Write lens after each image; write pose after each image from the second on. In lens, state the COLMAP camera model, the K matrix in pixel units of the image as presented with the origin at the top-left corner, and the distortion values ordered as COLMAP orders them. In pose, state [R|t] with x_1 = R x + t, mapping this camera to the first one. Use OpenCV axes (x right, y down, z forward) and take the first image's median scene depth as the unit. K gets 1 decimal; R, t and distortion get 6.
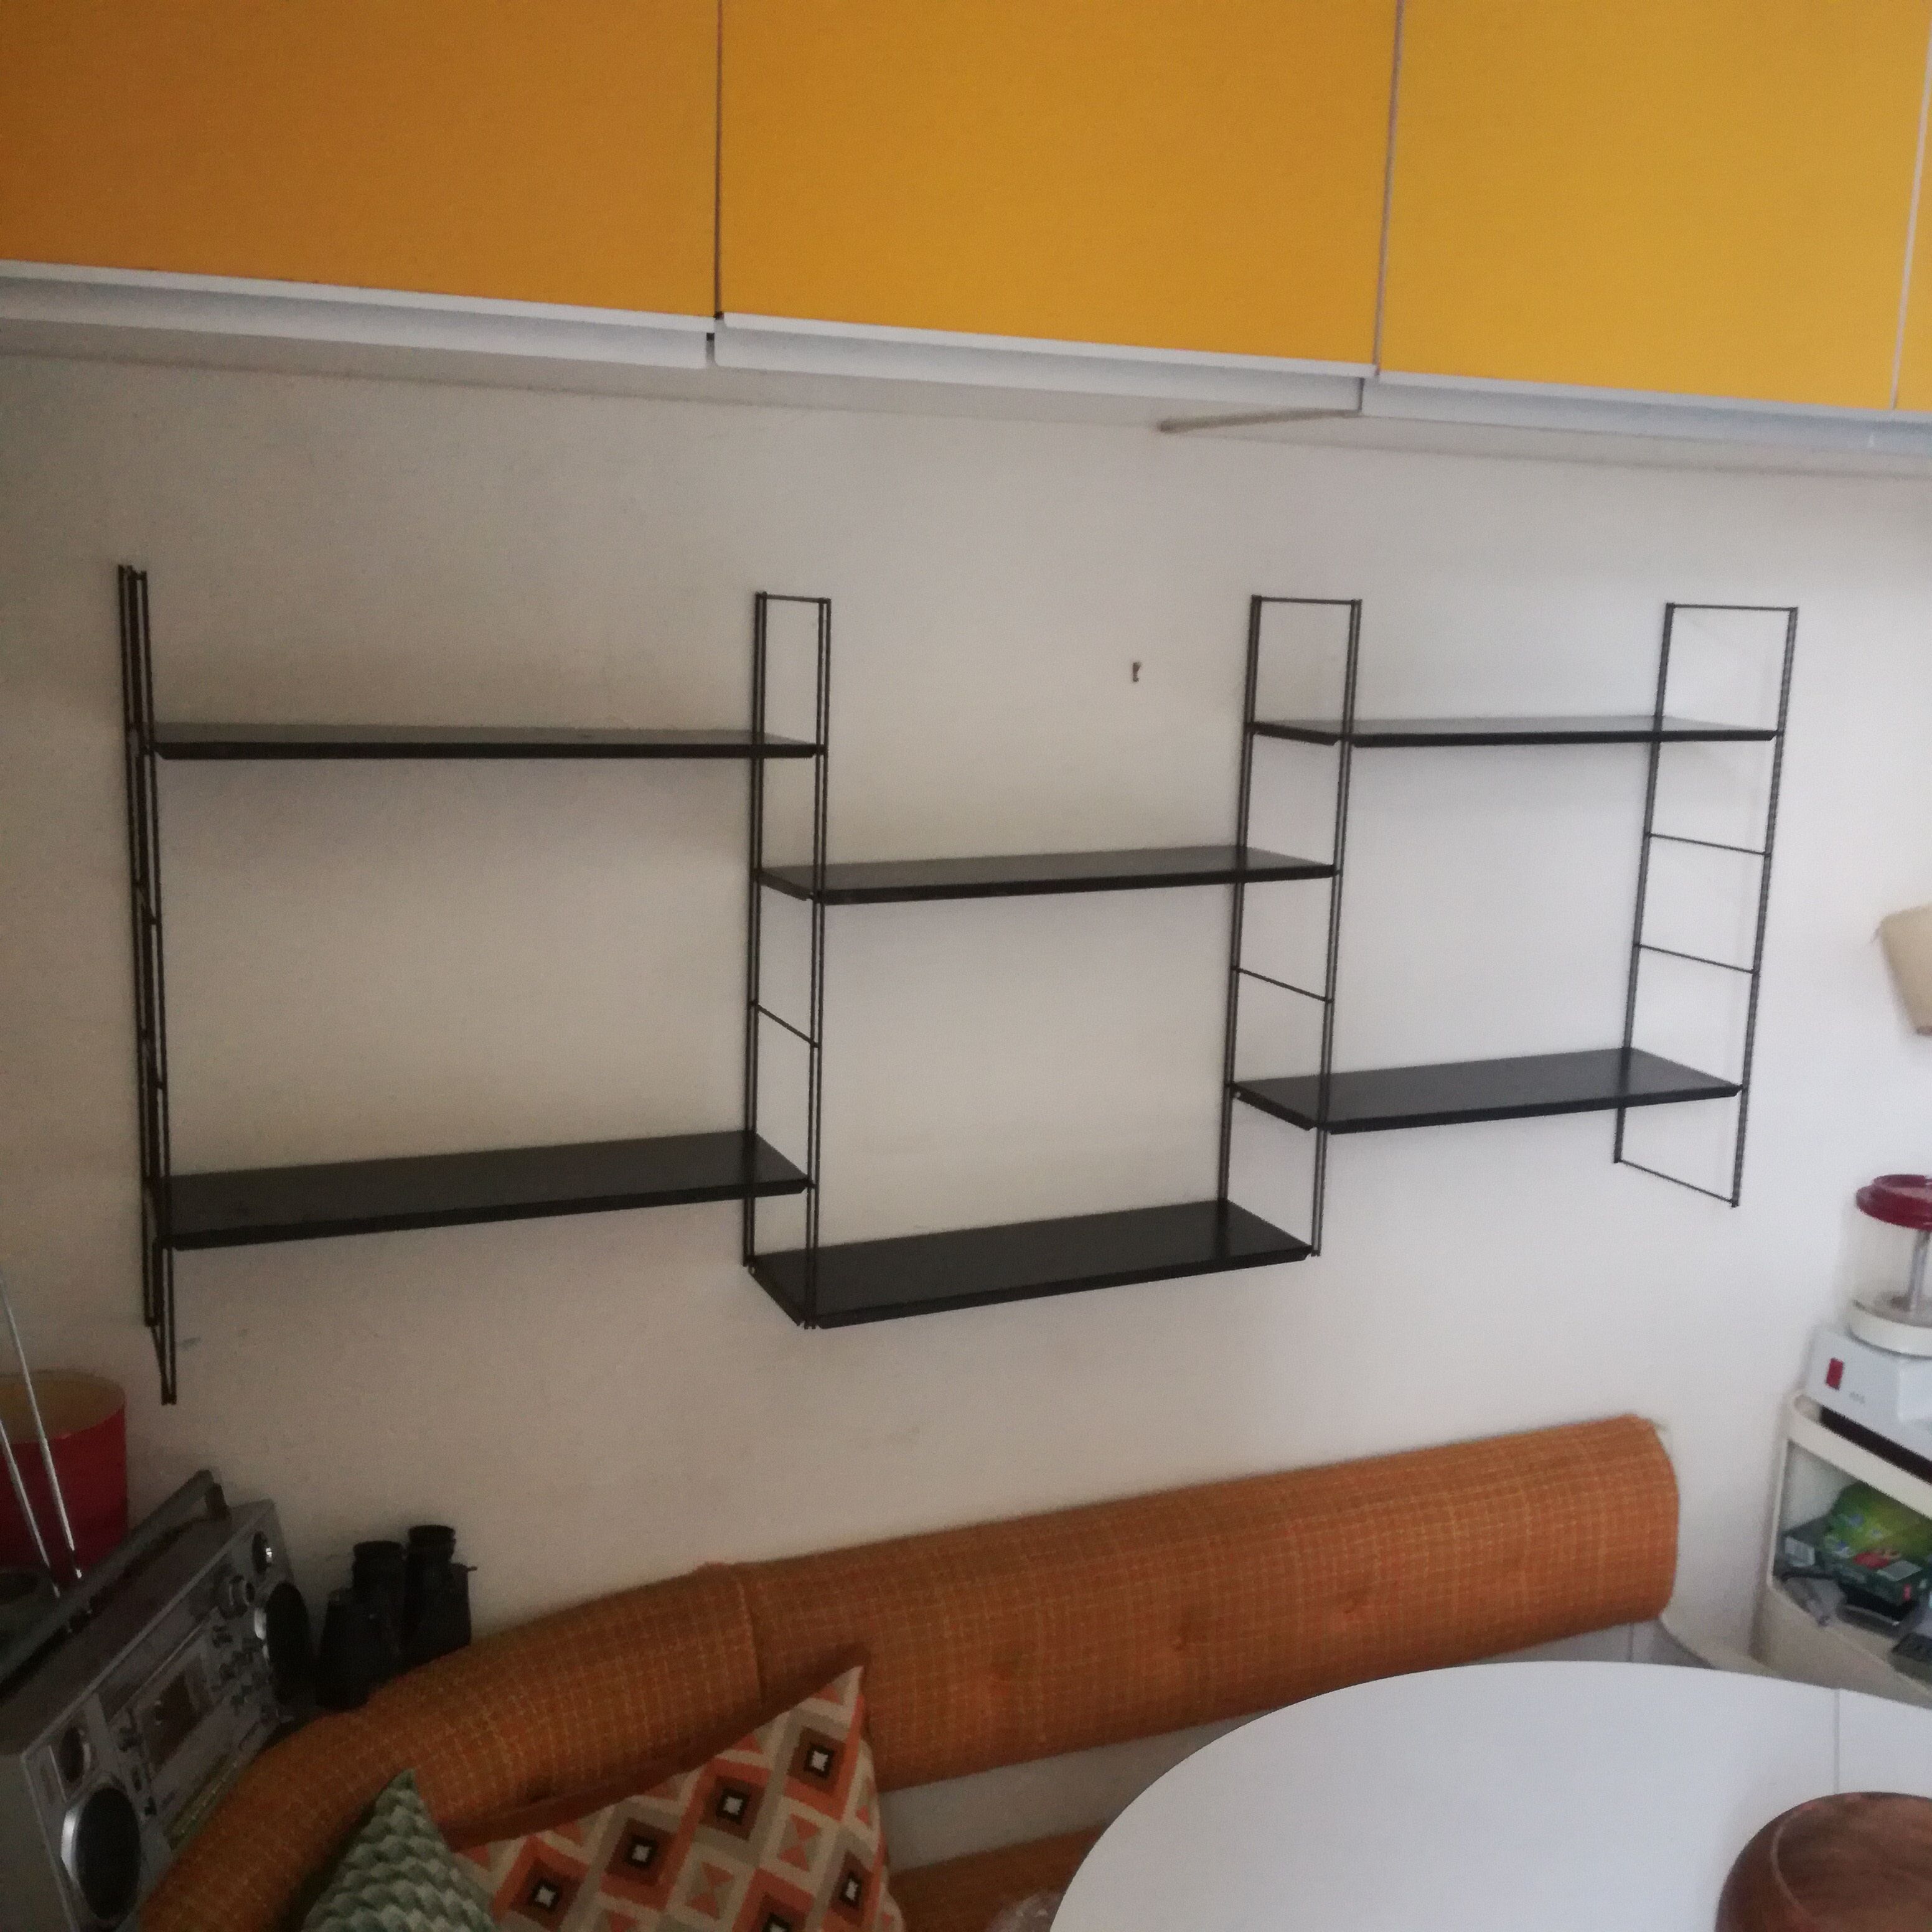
lens RADIAL K [[2098.4, 0, 960.0], [0, 2098.4, 954.7], [0, 0, 1]] dist [-0.001673, 0.000000]
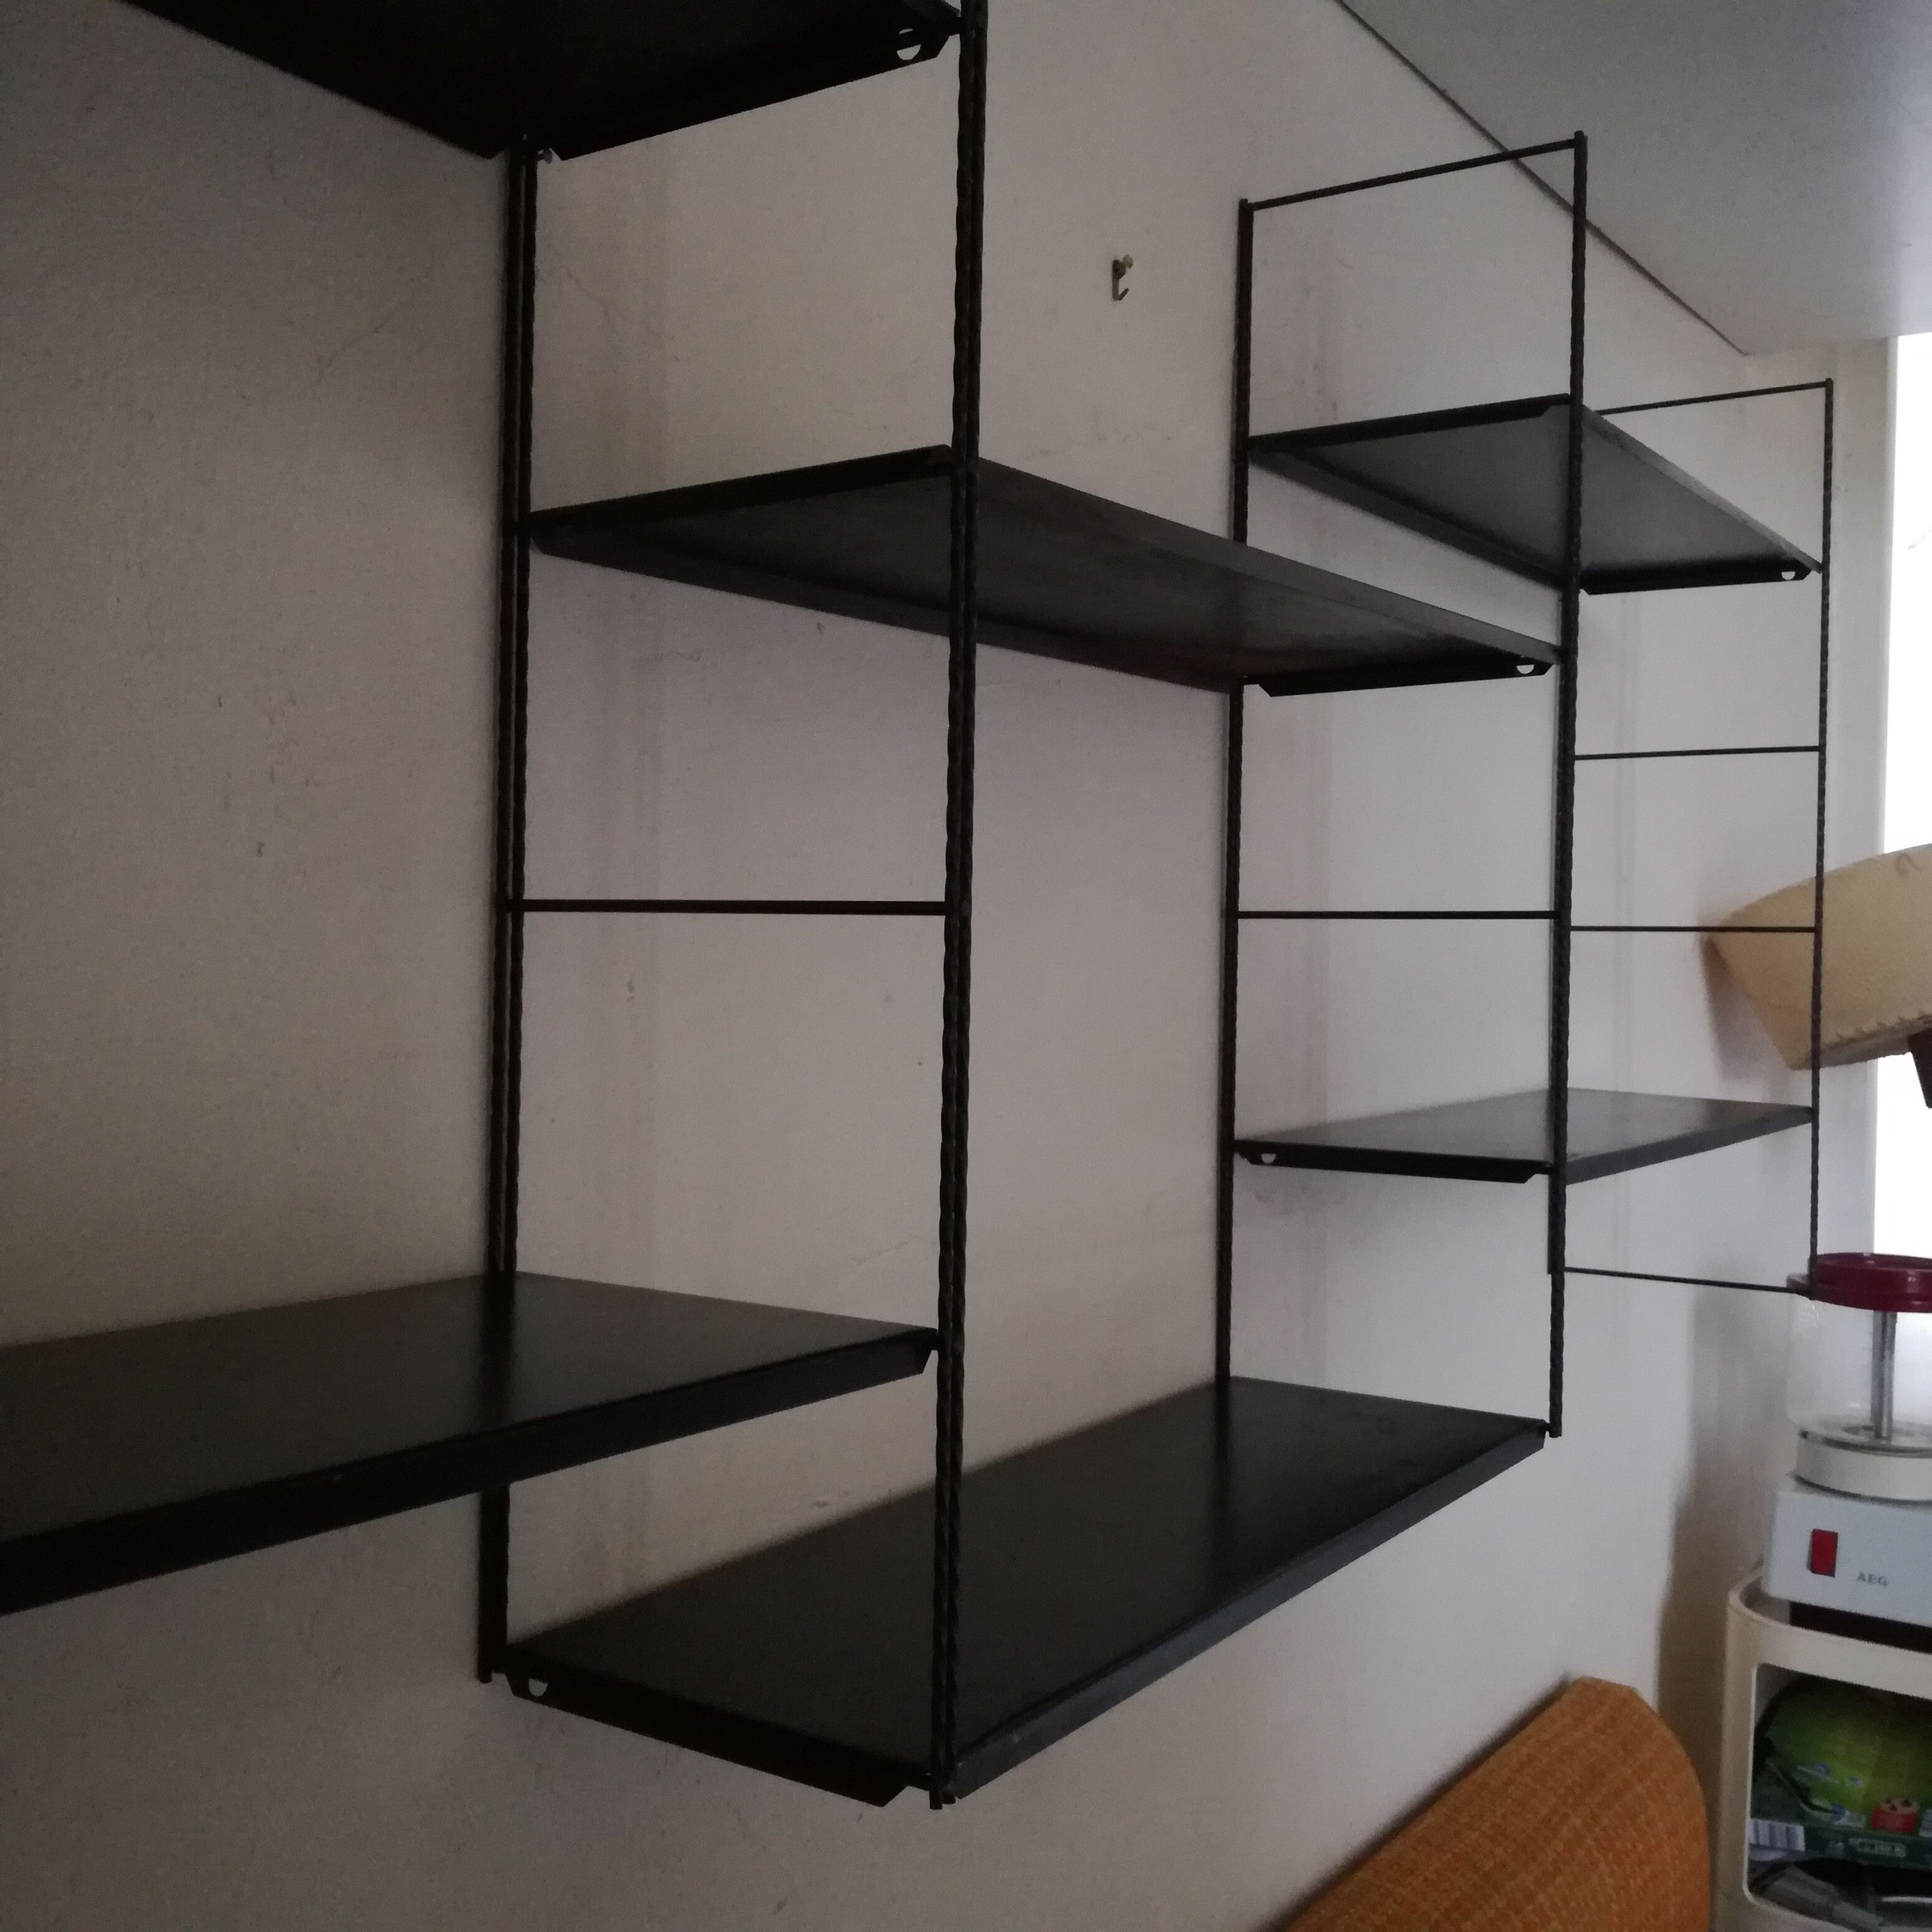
lens RADIAL K [[2098.4, 0, 971.1], [0, 2098.4, 980.2], [0, 0, 1]] dist [-0.001673, 0.000000]
pose [[0.846533, -0.026430, 0.531679, -0.221423], [0.110014, 0.985891, -0.126154, 0.089004], [-0.520844, 0.165286, 0.837497, 0.671995]]
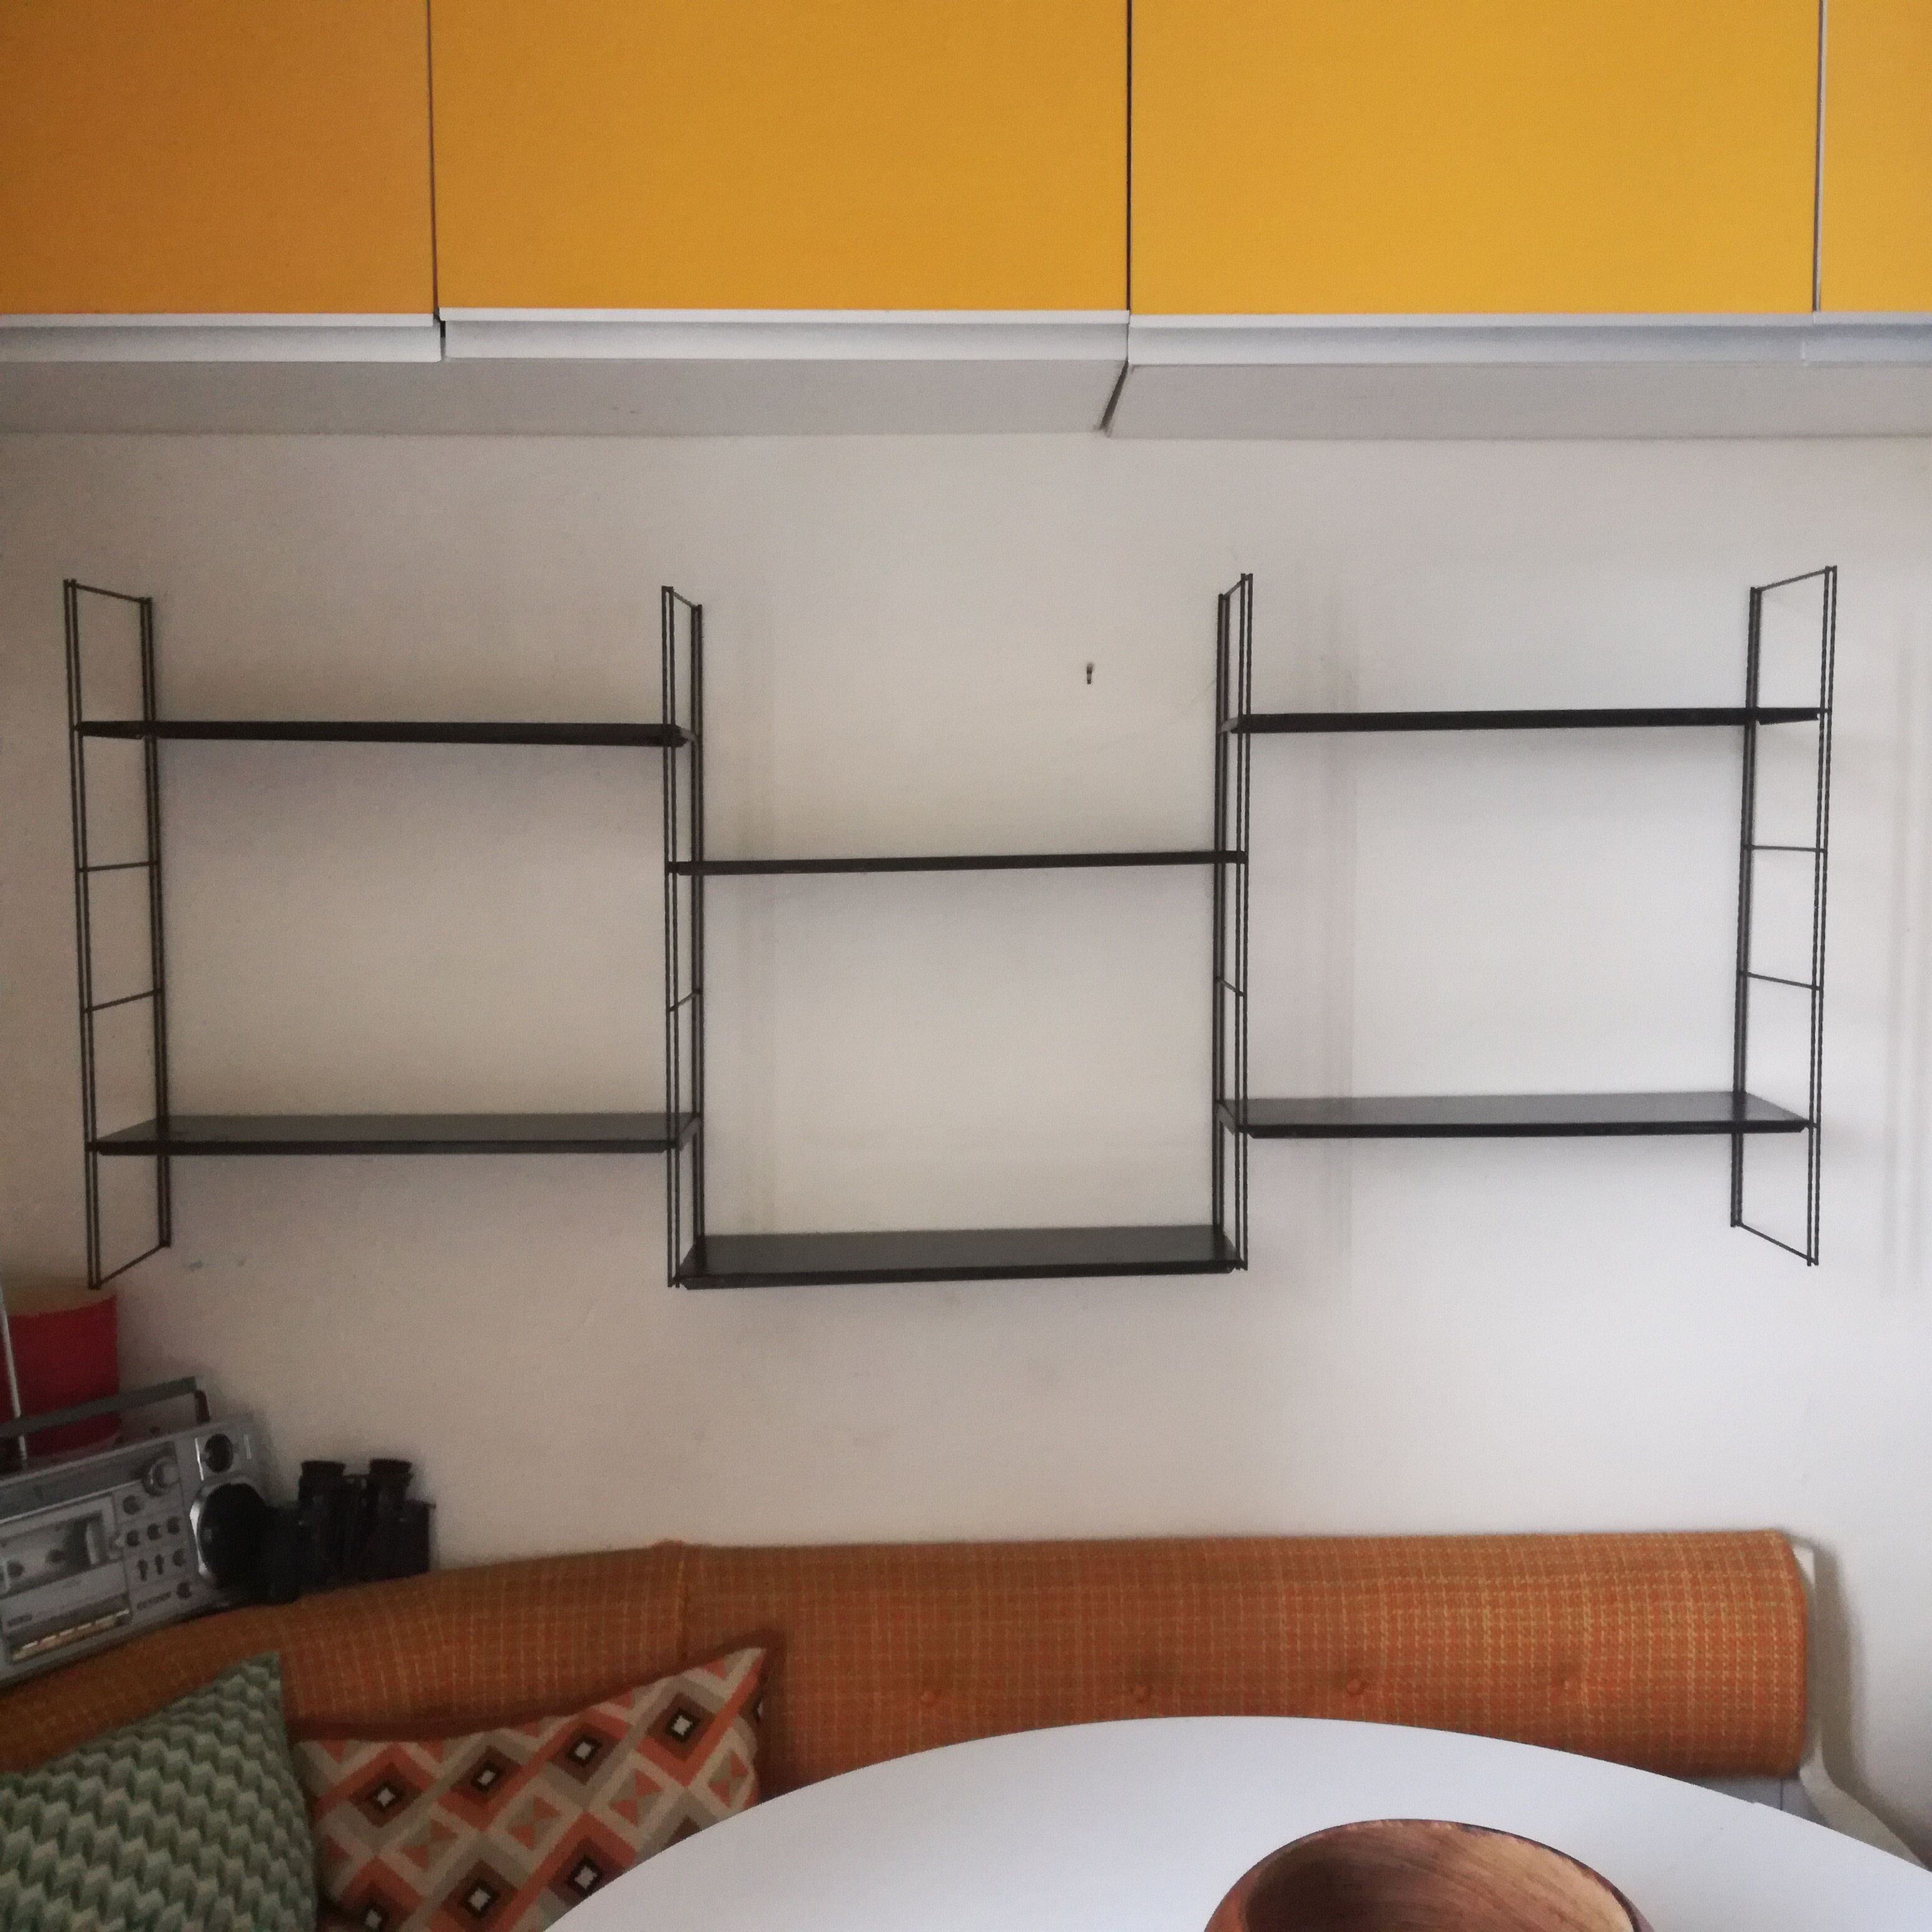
lens RADIAL K [[2098.4, 0, 948.5], [0, 2098.4, 947.5], [0, 0, 1]] dist [-0.001673, 0.000000]
pose [[0.921845, -0.006366, -0.387506, 0.432049], [-0.037674, 0.993658, -0.105948, 0.109457], [0.385722, 0.112266, 0.915759, 0.076934]]
